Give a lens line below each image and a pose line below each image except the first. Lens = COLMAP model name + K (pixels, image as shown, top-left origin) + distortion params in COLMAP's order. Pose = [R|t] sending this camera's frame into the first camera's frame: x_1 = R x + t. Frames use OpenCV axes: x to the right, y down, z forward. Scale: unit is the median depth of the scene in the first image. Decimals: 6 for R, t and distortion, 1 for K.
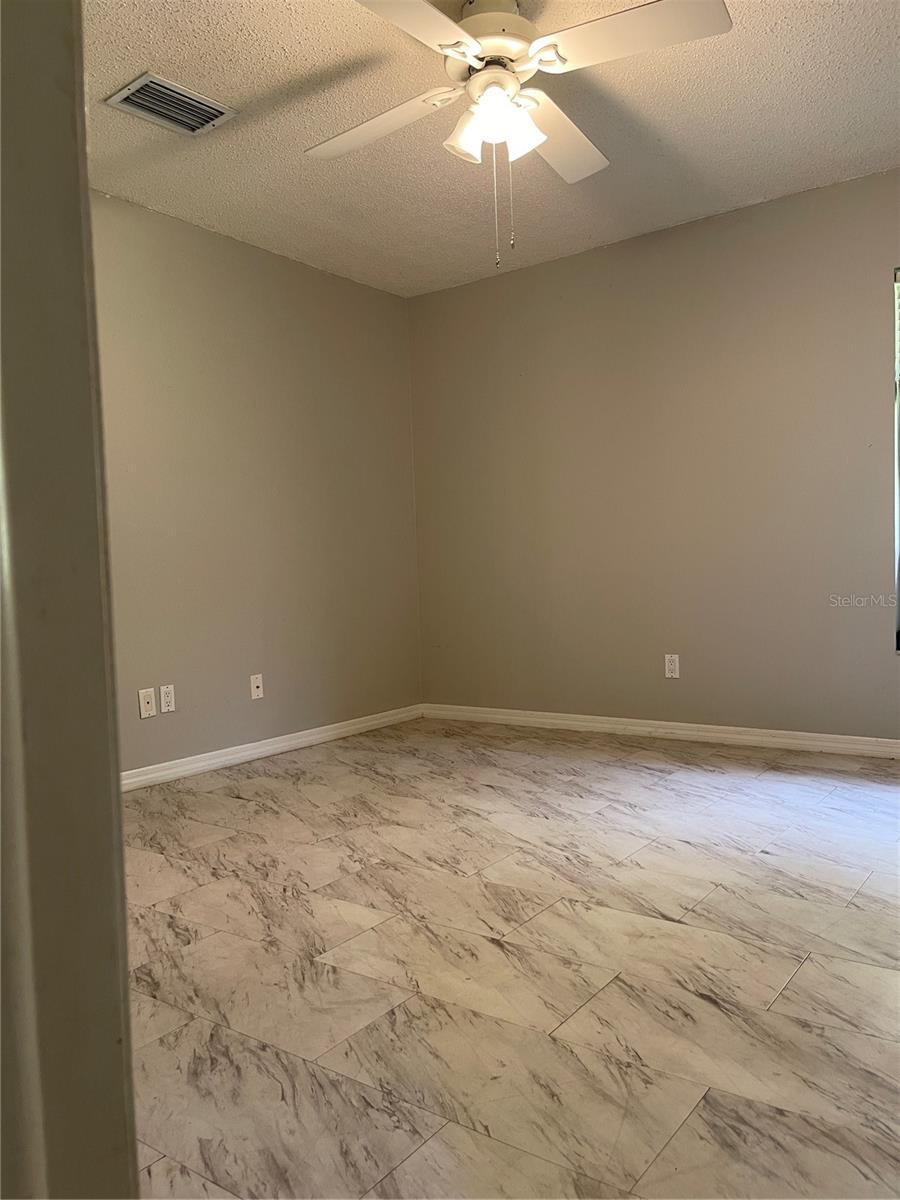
lens RADIAL K [[904.0, 0, 443.0], [0, 904.0, 604.6], [0, 0, 1]] dist [0.080339, -0.103002]
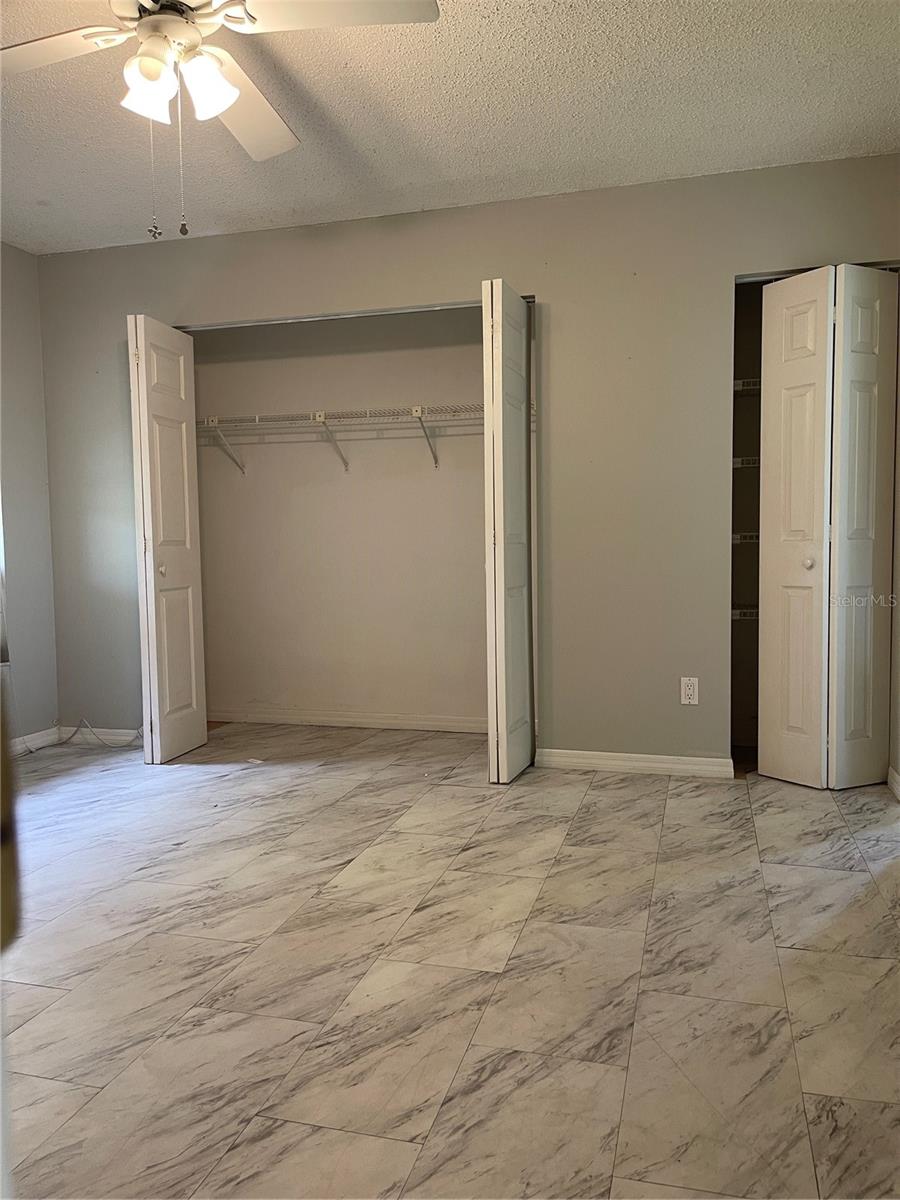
lens RADIAL K [[904.0, 0, 443.0], [0, 904.0, 604.6], [0, 0, 1]] dist [0.080339, -0.103002]
pose [[-0.360485, -0.017362, 0.932603, -0.962201], [0.057025, 0.997546, 0.040613, -0.064450], [-0.931020, 0.067822, -0.358610, 1.258152]]
